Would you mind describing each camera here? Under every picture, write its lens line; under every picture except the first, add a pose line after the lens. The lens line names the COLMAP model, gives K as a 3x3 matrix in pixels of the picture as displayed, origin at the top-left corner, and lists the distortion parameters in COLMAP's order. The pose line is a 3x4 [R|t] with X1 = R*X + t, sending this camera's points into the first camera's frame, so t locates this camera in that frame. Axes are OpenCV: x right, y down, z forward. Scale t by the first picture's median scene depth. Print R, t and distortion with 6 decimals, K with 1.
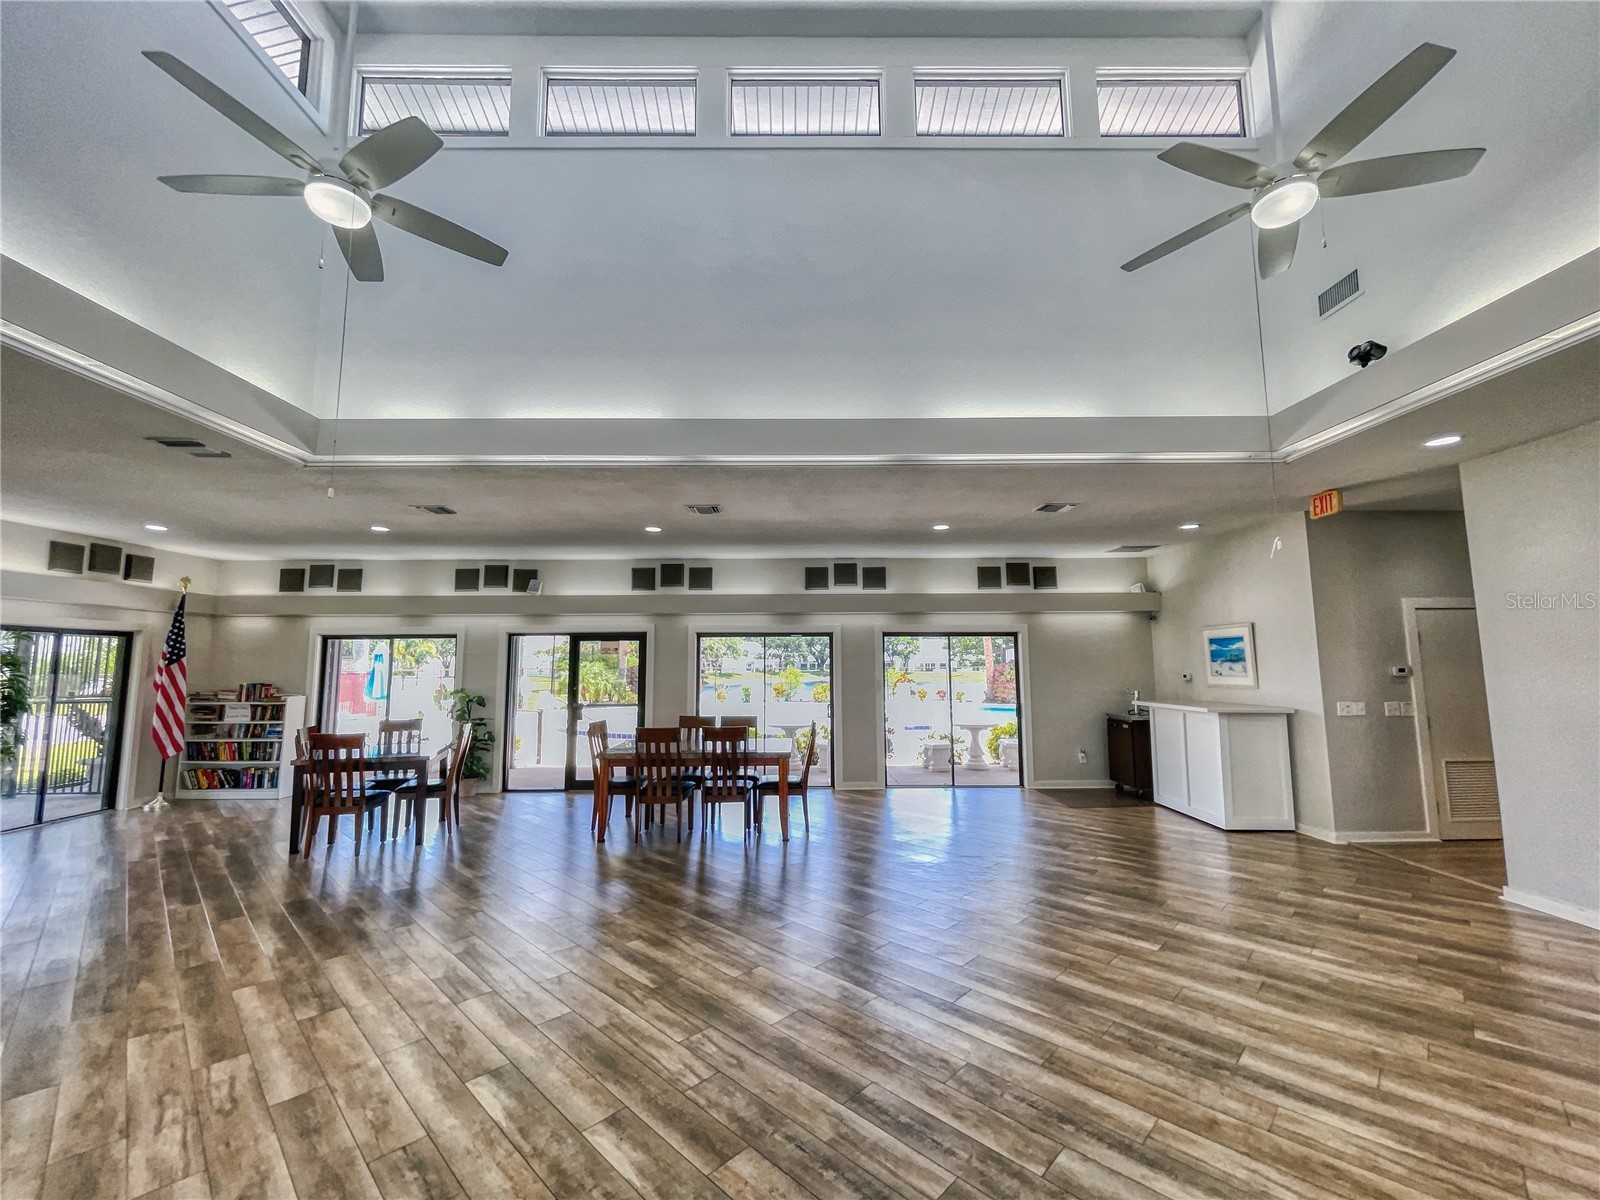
lens RADIAL K [[654.5, 0, 796.0], [0, 654.5, 595.3], [0, 0, 1]] dist [0.000818, -0.000105]
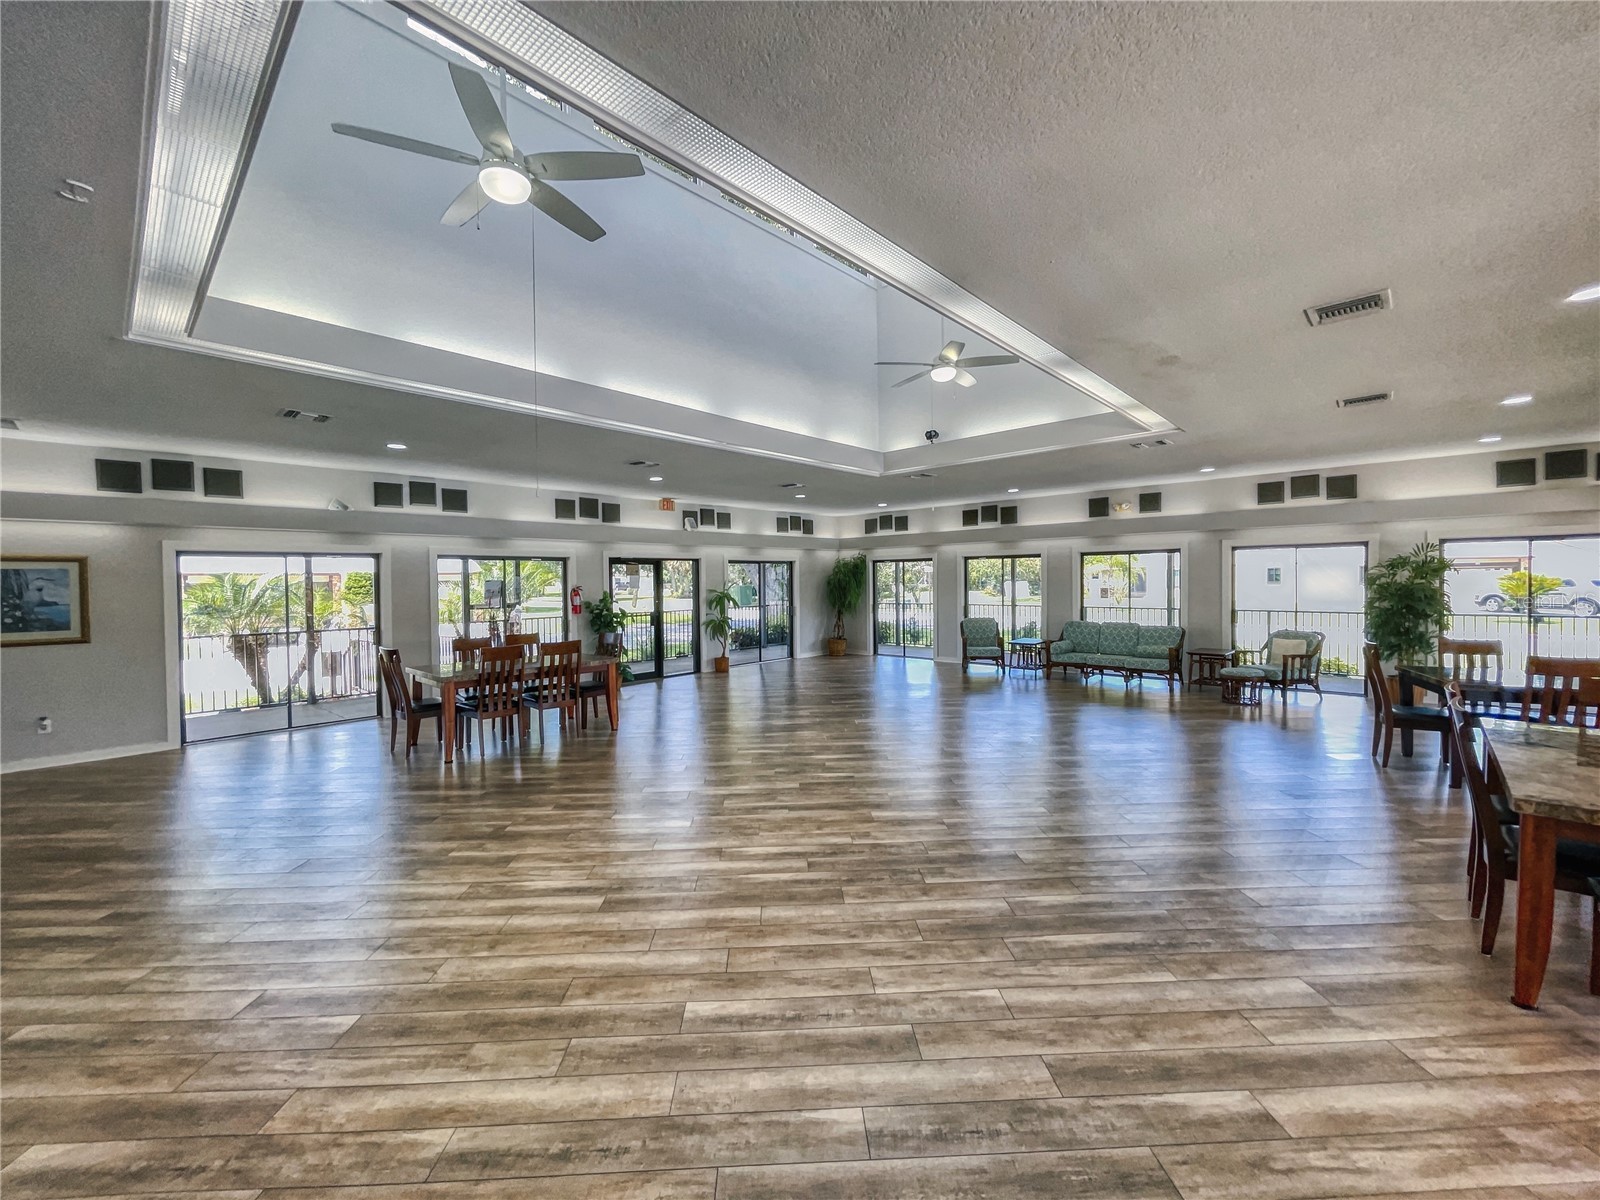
lens RADIAL K [[654.5, 0, 801.4], [0, 654.5, 595.7], [0, 0, 1]] dist [0.000818, -0.000105]
pose [[-0.688695, 0.032818, -0.724309, 0.445823], [0.094674, 0.994493, -0.044959, 0.072172], [0.718844, -0.099536, -0.688009, 0.749268]]
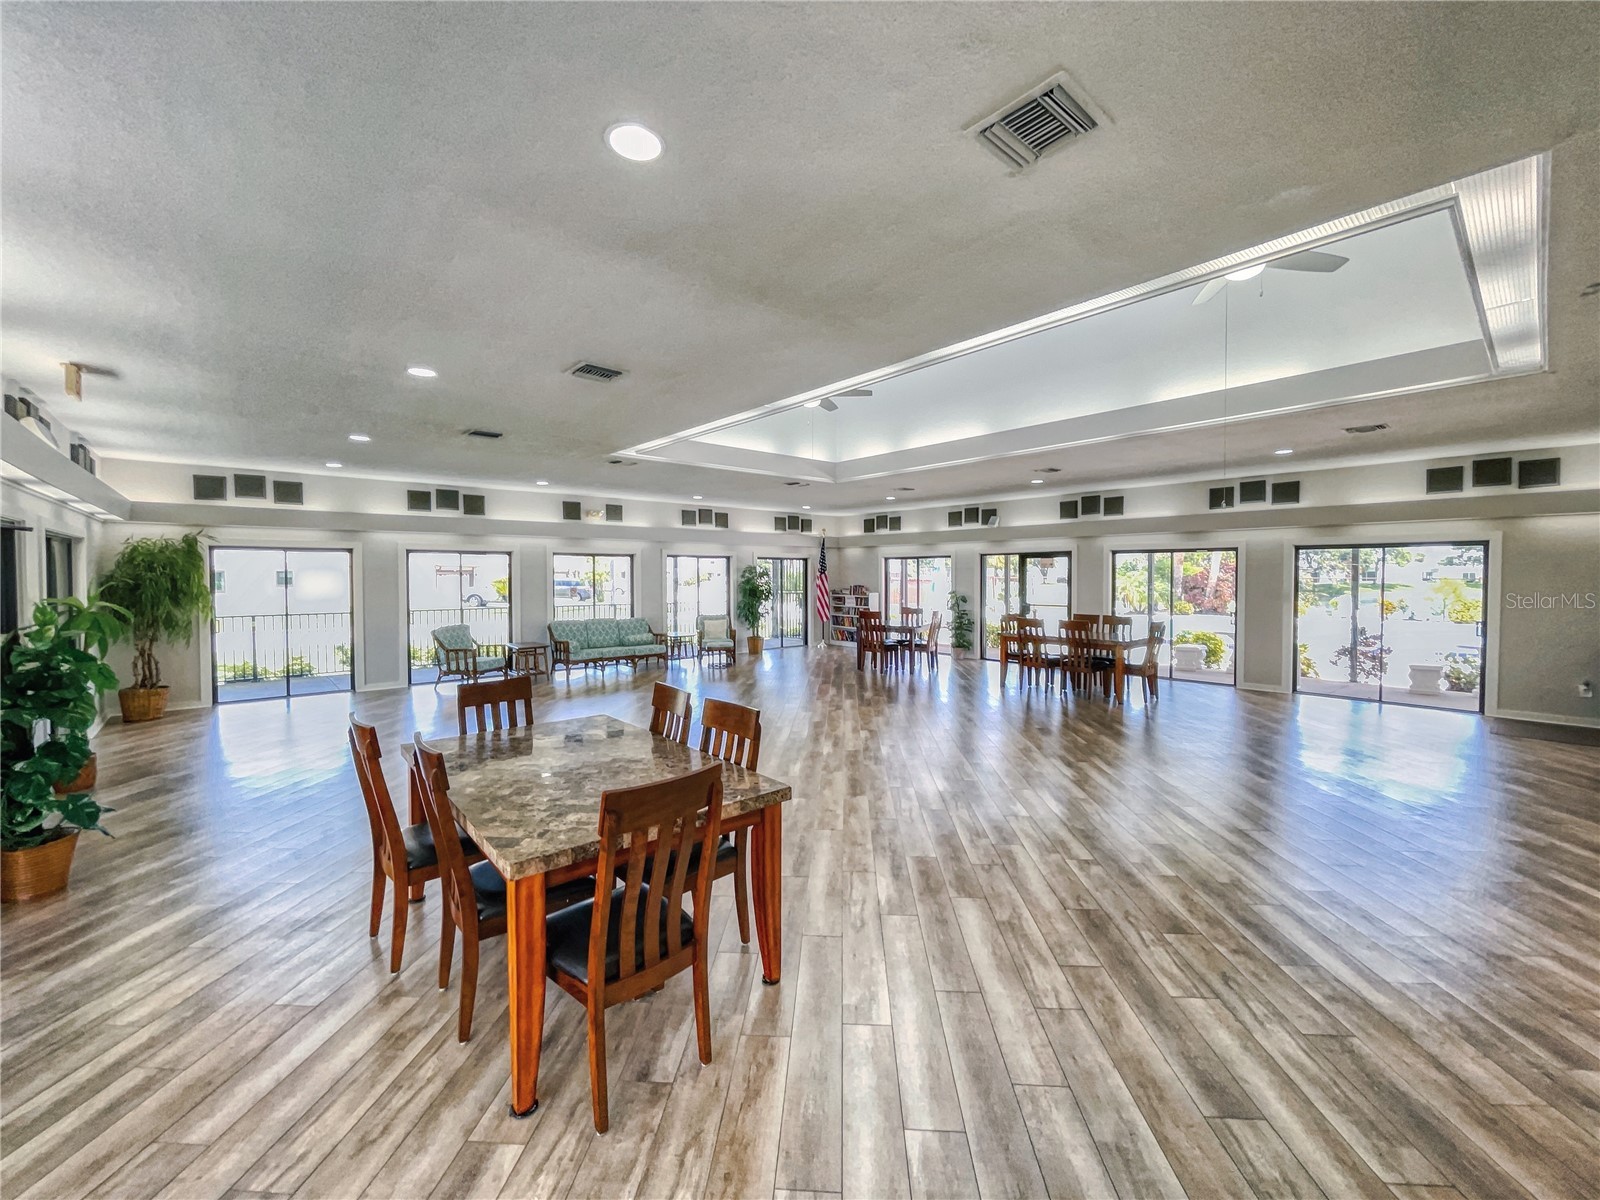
lens RADIAL K [[654.5, 0, 806.2], [0, 654.5, 591.7], [0, 0, 1]] dist [0.000818, -0.000105]
pose [[0.655746, 0.023531, -0.754615, 0.444898], [0.079076, 0.991876, 0.099645, -0.038003], [0.750829, -0.125013, 0.648558, -0.274345]]
